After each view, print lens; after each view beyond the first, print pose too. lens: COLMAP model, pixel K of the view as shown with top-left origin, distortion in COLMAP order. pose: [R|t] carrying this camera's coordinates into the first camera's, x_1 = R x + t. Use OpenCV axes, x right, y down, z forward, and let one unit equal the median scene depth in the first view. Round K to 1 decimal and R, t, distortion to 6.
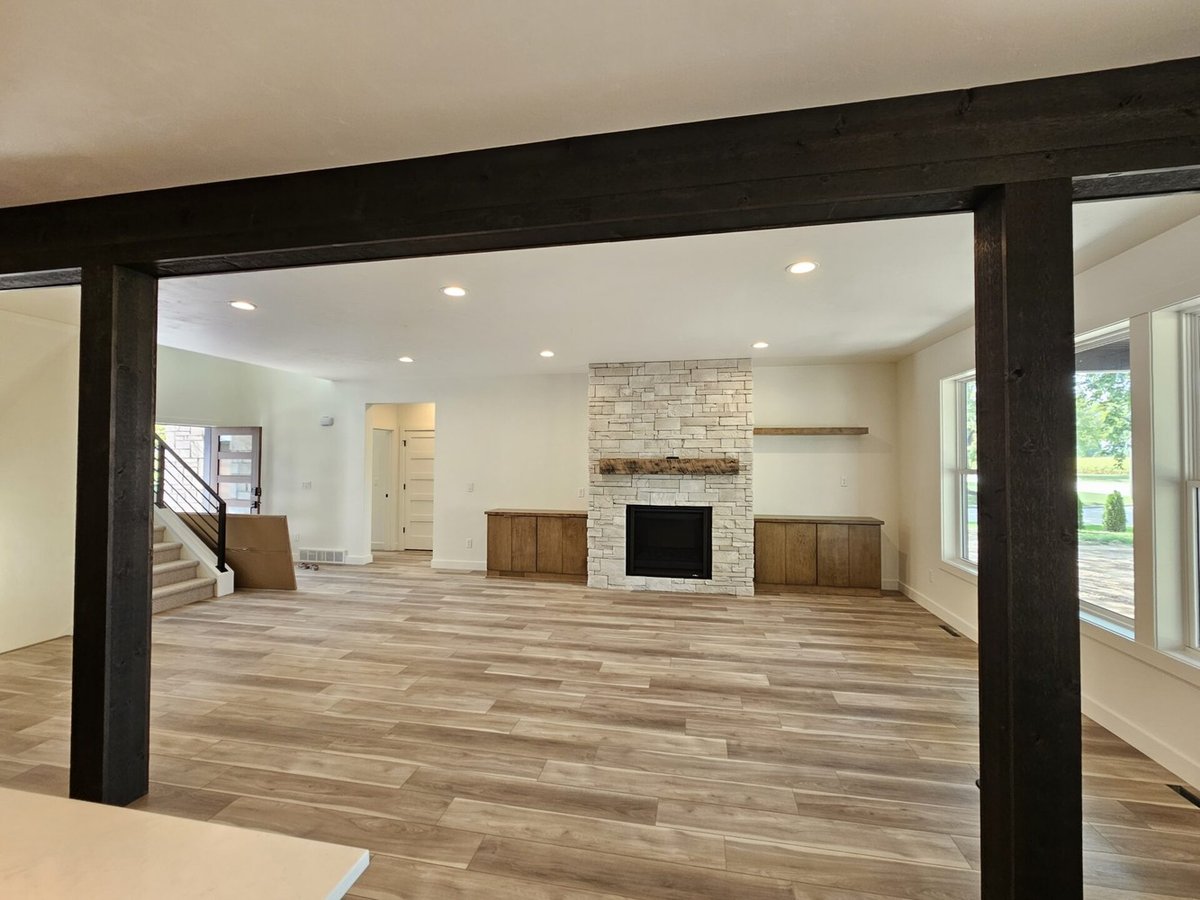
lens RADIAL K [[491.8, 0, 606.6], [0, 491.8, 444.2], [0, 0, 1]] dist [-0.002967, 0.000705]
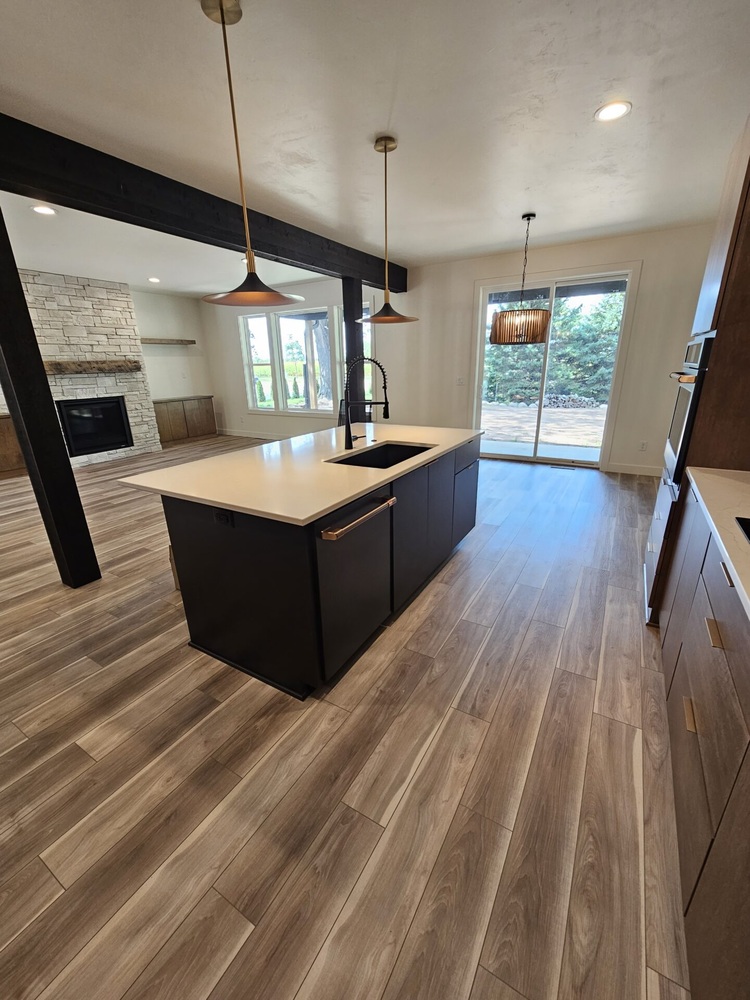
lens RADIAL K [[409.8, 0, 376.9], [0, 409.8, 506.1], [0, 0, 1]] dist [-0.002967, 0.000705]
pose [[0.341560, -0.319276, 0.883968, -0.697908], [-0.004680, 0.939942, 0.341301, 0.018505], [-0.939848, -0.120711, 0.319553, -0.115678]]
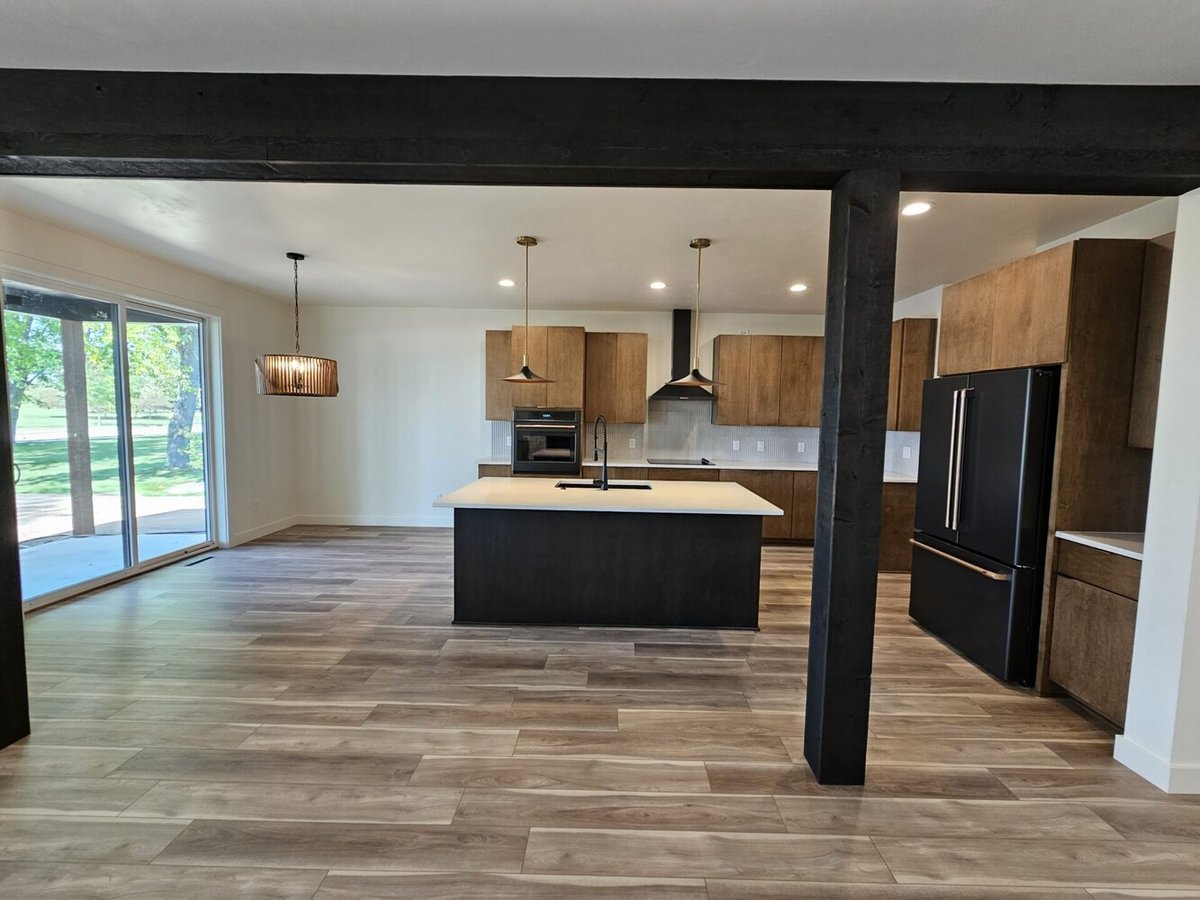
lens RADIAL K [[491.8, 0, 609.1], [0, 491.8, 444.9], [0, 0, 1]] dist [-0.002967, 0.000705]
pose [[-0.983439, -0.010092, -0.180958, -0.163013], [-0.017066, 0.999169, 0.037024, 0.033415], [0.180434, 0.039499, -0.982794, 0.711810]]
